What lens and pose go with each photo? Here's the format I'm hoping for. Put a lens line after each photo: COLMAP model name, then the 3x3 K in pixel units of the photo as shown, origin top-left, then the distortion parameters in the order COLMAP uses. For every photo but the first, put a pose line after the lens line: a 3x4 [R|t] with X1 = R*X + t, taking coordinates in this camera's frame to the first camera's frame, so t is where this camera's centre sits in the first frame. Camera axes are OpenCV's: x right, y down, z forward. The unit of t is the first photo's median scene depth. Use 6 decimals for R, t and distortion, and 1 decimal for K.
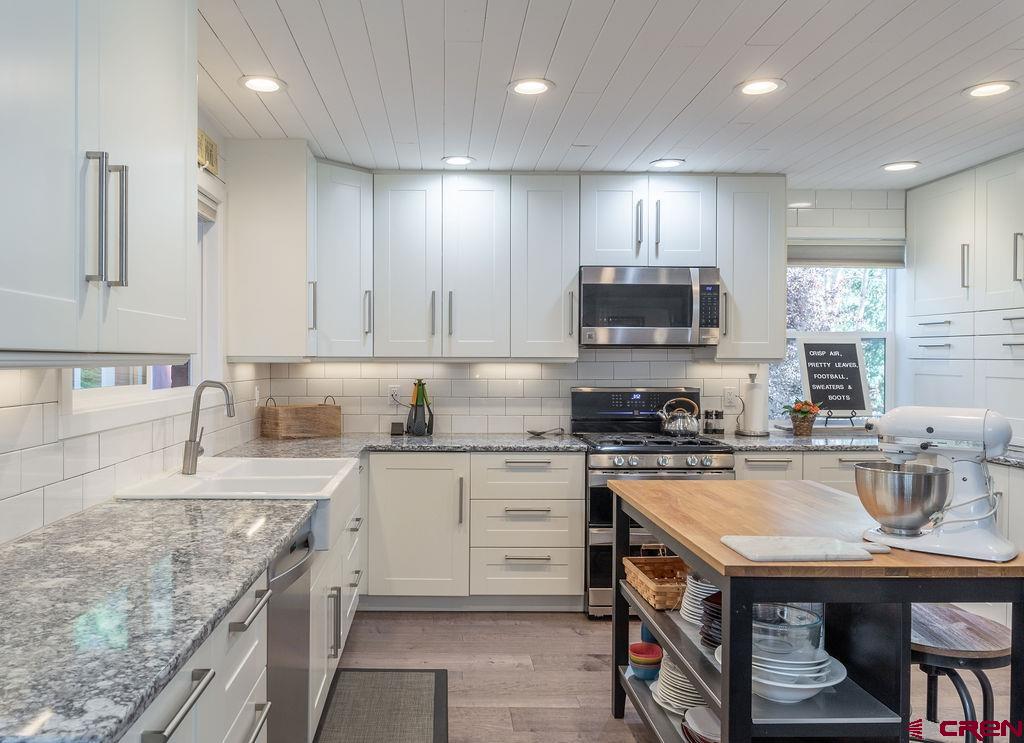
lens RADIAL K [[753.9, 0, 509.4], [0, 753.9, 368.6], [0, 0, 1]] dist [0.045233, -0.001173]
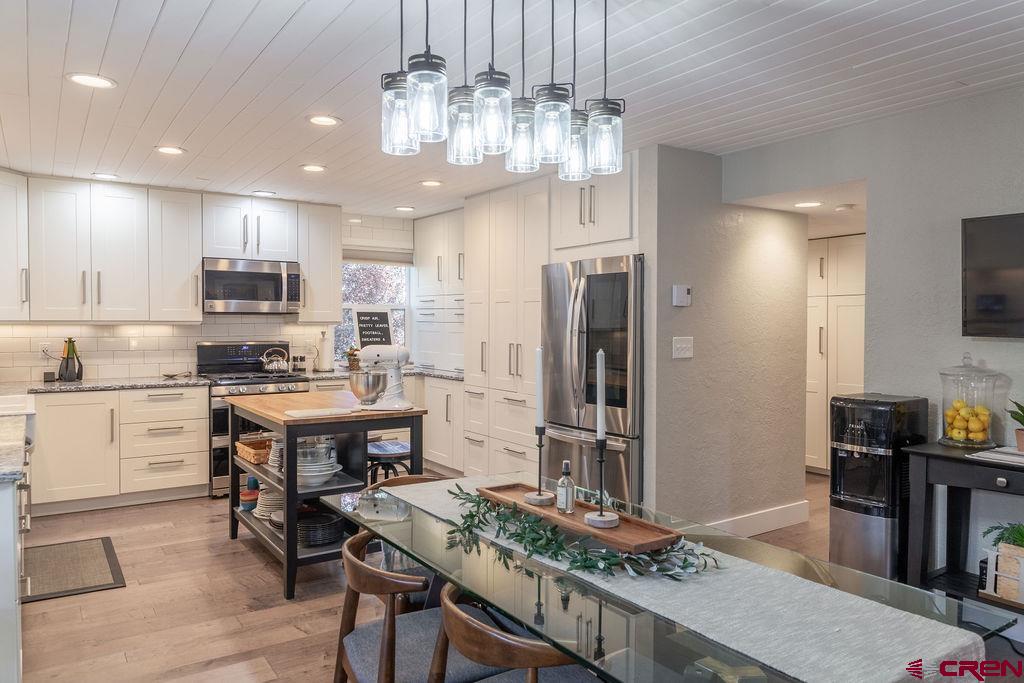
lens RADIAL K [[710.1, 0, 507.0], [0, 710.1, 343.6], [0, 0, 1]] dist [-0.020999, 0.000041]
pose [[0.872571, -0.015094, 0.488254, -0.061361], [0.004632, 0.999733, 0.022629, 0.000518], [-0.488465, -0.017484, 0.872408, -0.464203]]
